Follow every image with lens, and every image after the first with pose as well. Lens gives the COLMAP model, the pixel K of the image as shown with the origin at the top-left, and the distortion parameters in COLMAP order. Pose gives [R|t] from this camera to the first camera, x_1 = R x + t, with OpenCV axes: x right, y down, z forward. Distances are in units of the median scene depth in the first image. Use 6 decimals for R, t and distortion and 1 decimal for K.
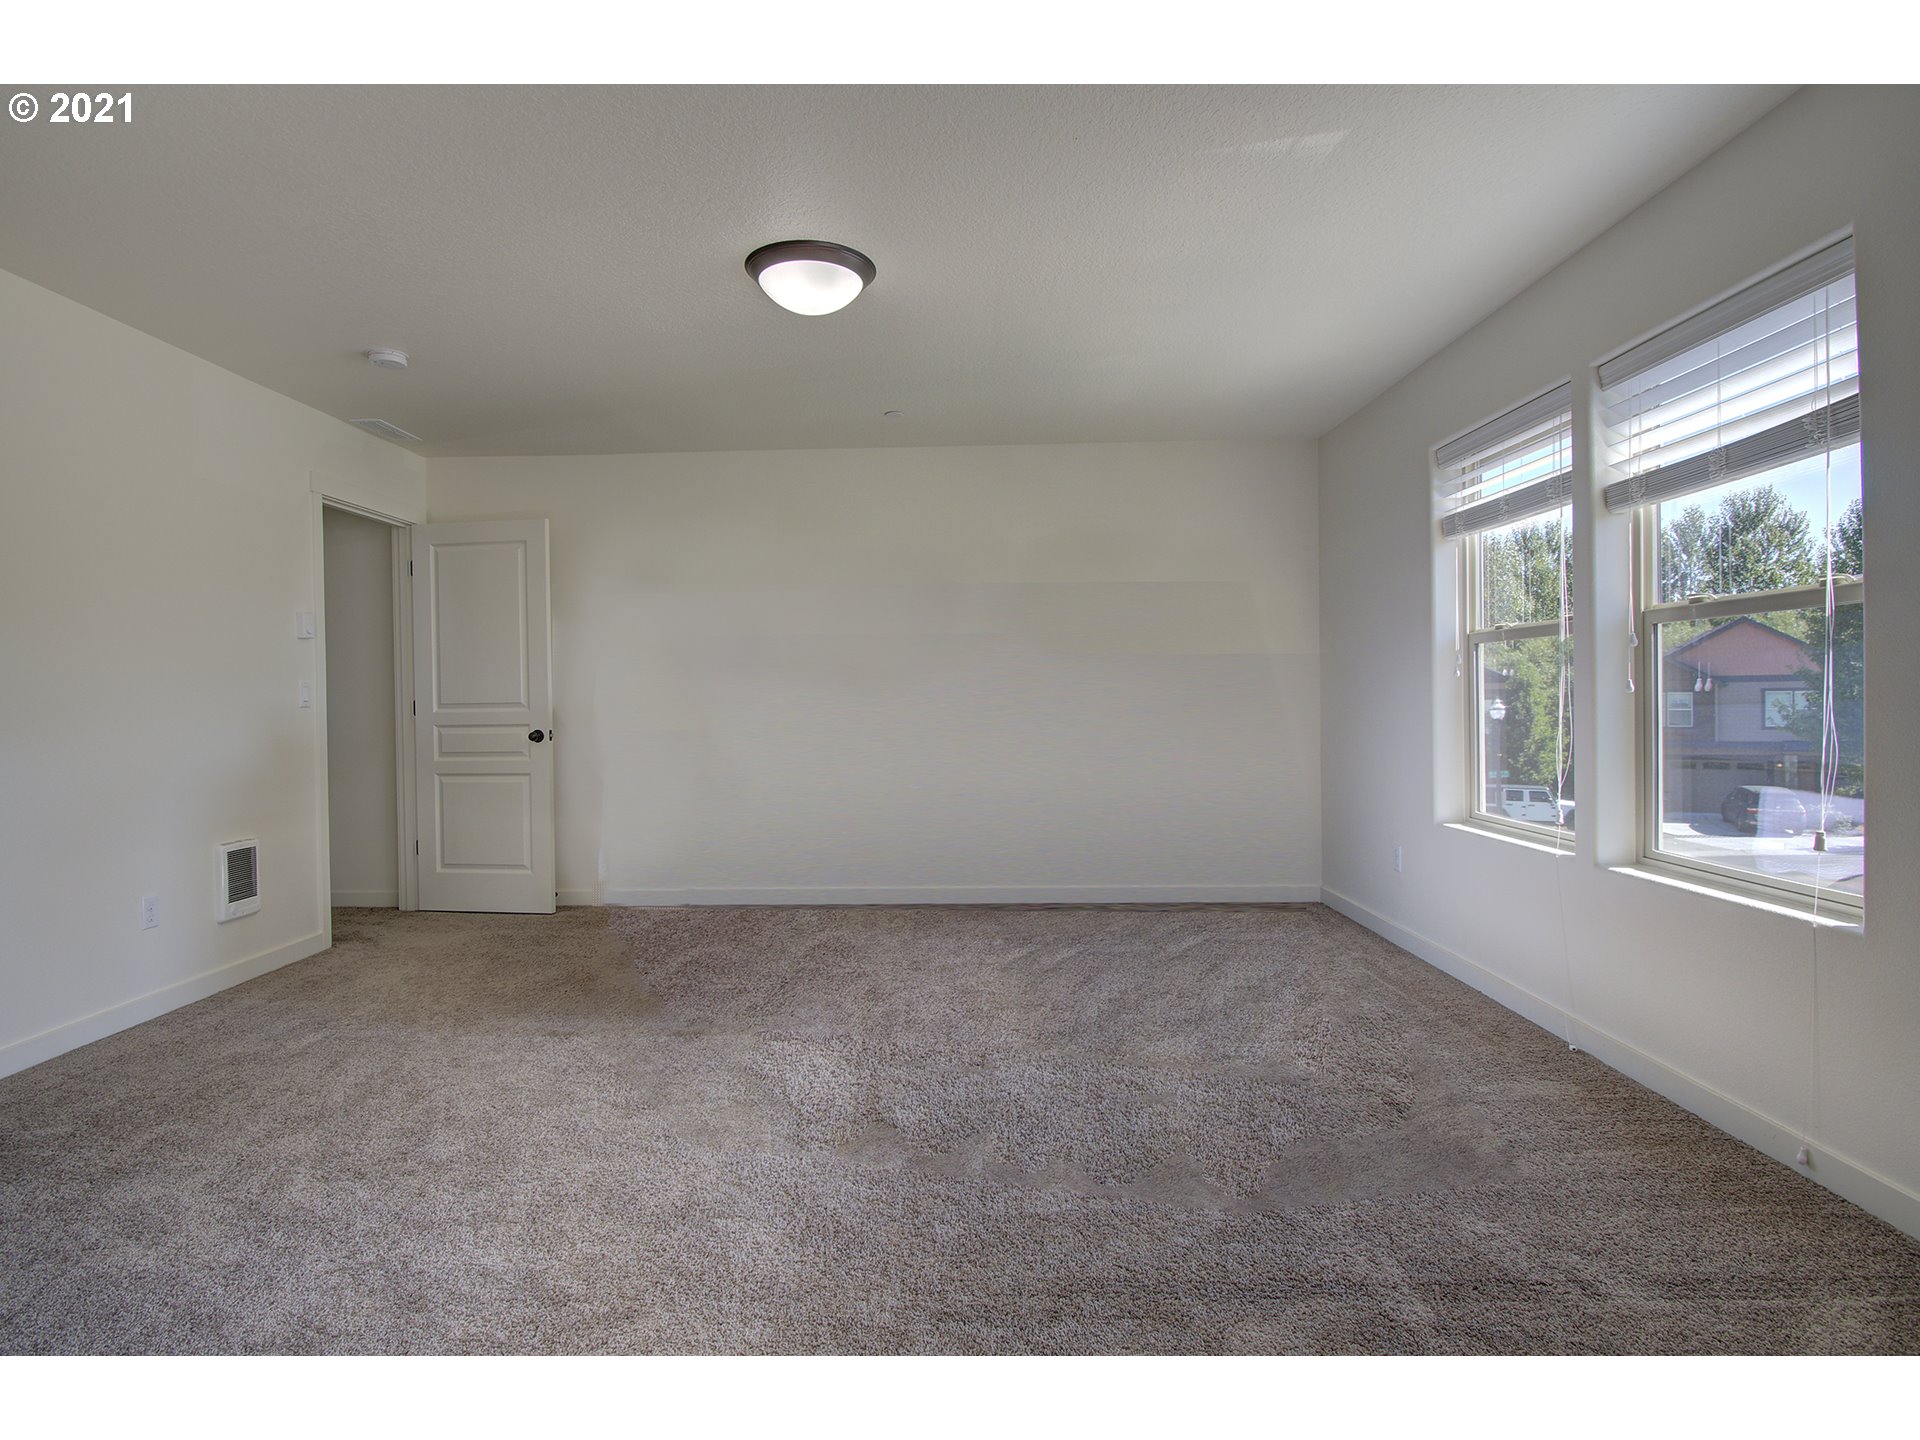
lens RADIAL K [[924.2, 0, 920.9], [0, 924.2, 713.6], [0, 0, 1]] dist [-0.032660, 0.000186]
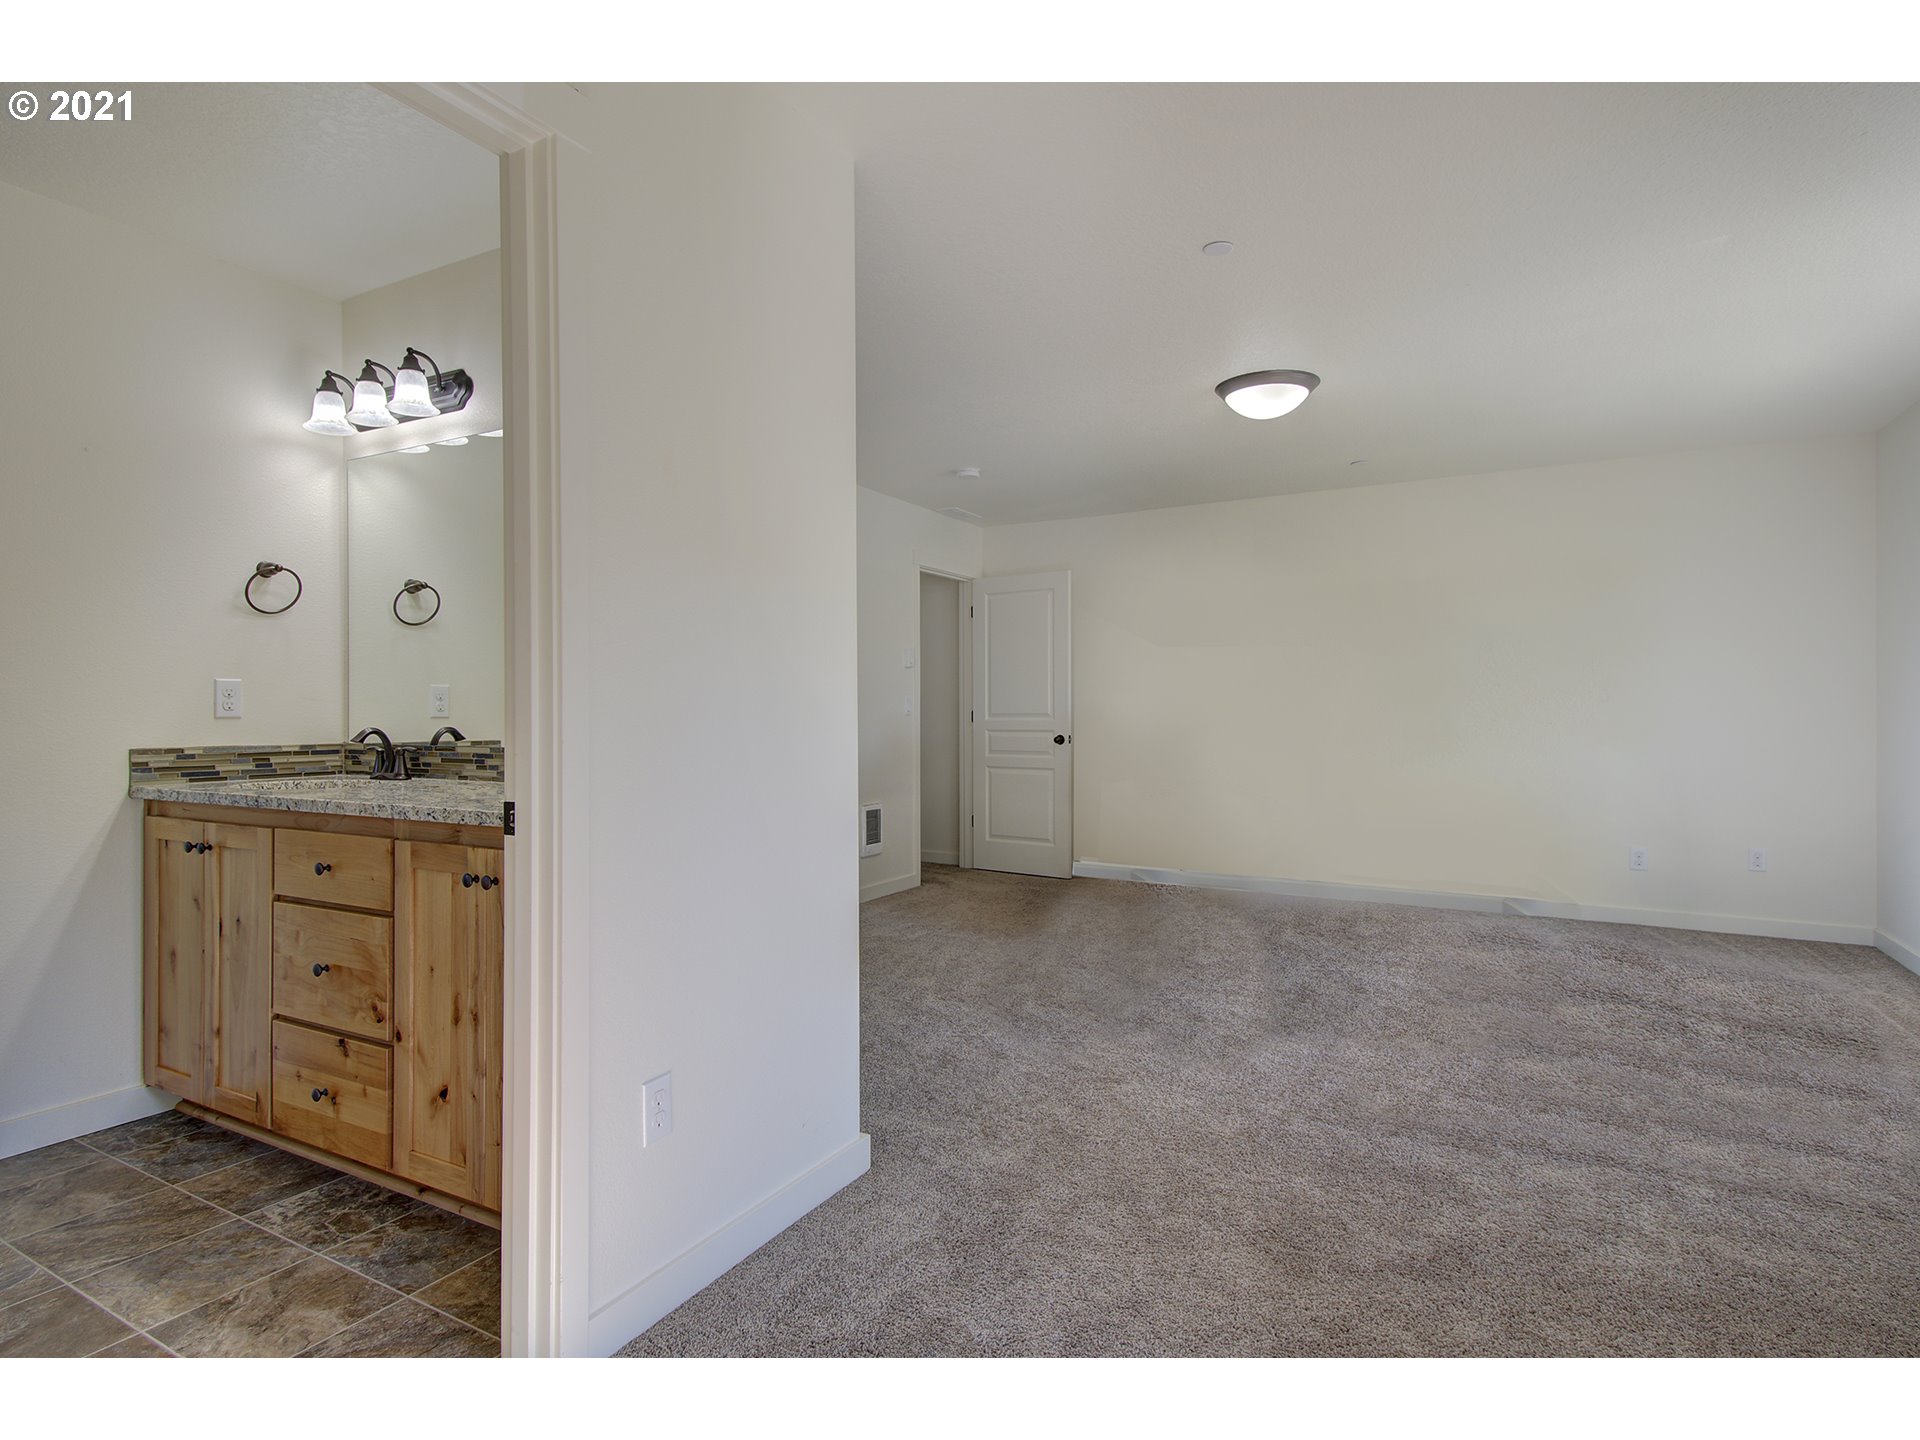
lens RADIAL K [[1017.6, 0, 959.6], [0, 1017.6, 714.6], [0, 0, 1]] dist [0.042800, -0.024941]
pose [[0.887855, 0.011377, -0.459983, 0.131318], [-0.016164, 0.999848, -0.006471, 0.000796], [0.459840, 0.013180, 0.887904, -0.382786]]
